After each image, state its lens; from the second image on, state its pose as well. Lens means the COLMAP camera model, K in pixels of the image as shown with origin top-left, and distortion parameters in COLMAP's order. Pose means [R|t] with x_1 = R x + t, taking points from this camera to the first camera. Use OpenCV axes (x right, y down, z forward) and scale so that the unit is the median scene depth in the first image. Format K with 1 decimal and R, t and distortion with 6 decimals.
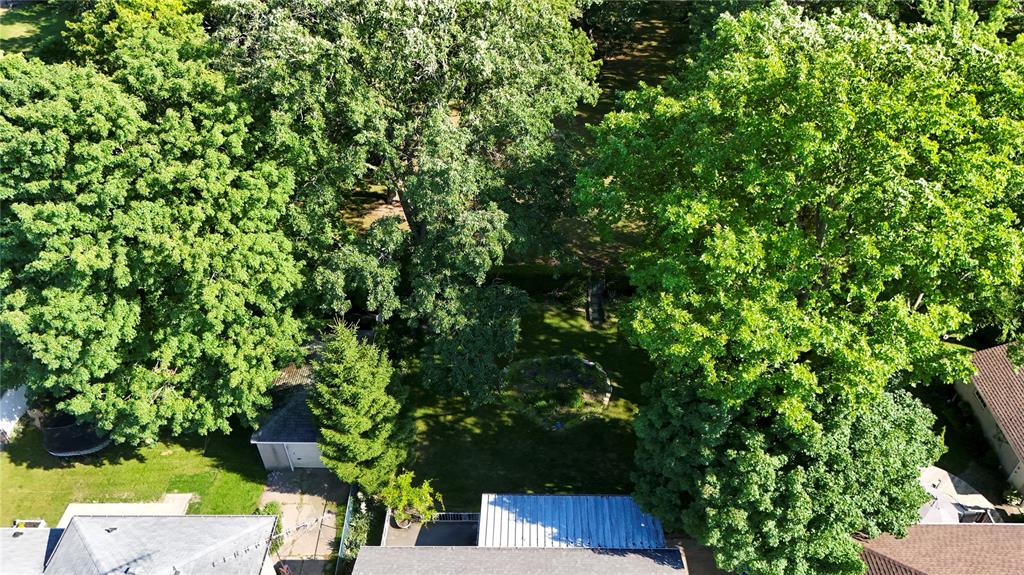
lens RADIAL K [[771.5, 0, 512.0], [0, 771.5, 287.5], [0, 0, 1]] dist [0.049511, -0.004890]
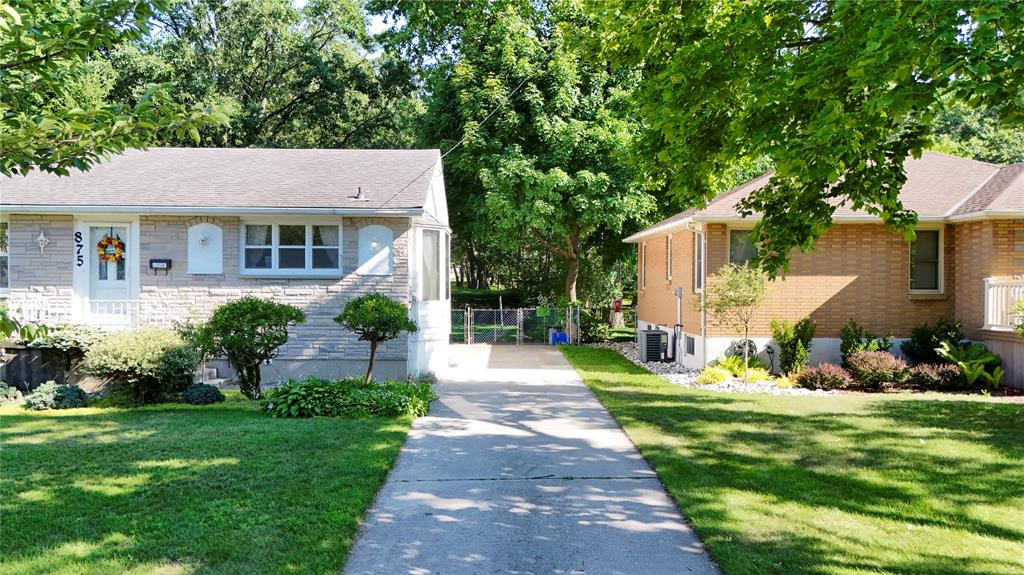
lens RADIAL K [[771.5, 0, 512.0], [0, 771.5, 287.5], [0, 0, 1]] dist [0.049511, -0.004890]
pose [[0.999057, 0.015356, 0.040603, 0.259878], [0.014238, 0.767694, -0.640658, 0.902624], [-0.041008, 0.640632, 0.766752, 0.480339]]
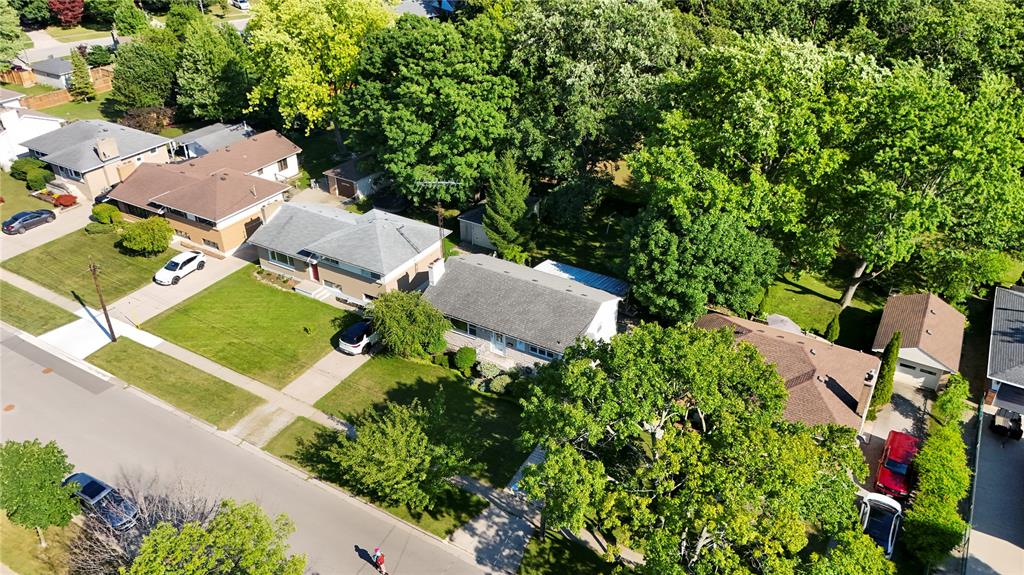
lens RADIAL K [[771.5, 0, 512.0], [0, 771.5, 287.5], [0, 0, 1]] dist [0.049511, -0.004890]
pose [[0.865347, 0.262276, -0.427067, 0.795803], [-0.327753, 0.940811, -0.086328, 0.594730], [0.379147, 0.214676, 0.900090, -0.791434]]
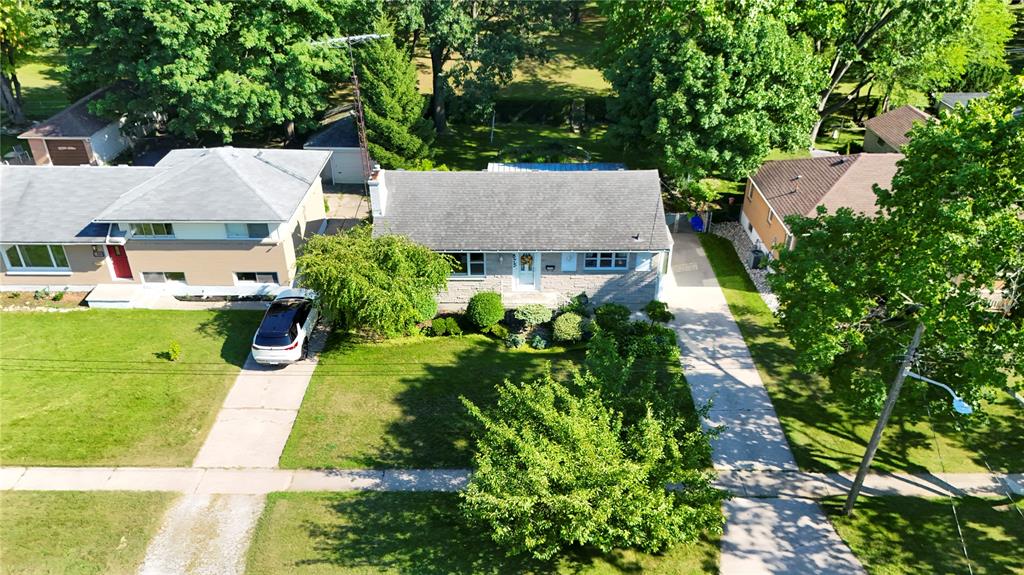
lens RADIAL K [[771.5, 0, 512.0], [0, 771.5, 287.5], [0, 0, 1]] dist [0.049511, -0.004890]
pose [[0.999966, -0.002617, 0.007804, -0.010849], [0.003968, 0.983931, -0.178507, 0.799732], [-0.007211, 0.178532, 0.983908, -0.252101]]
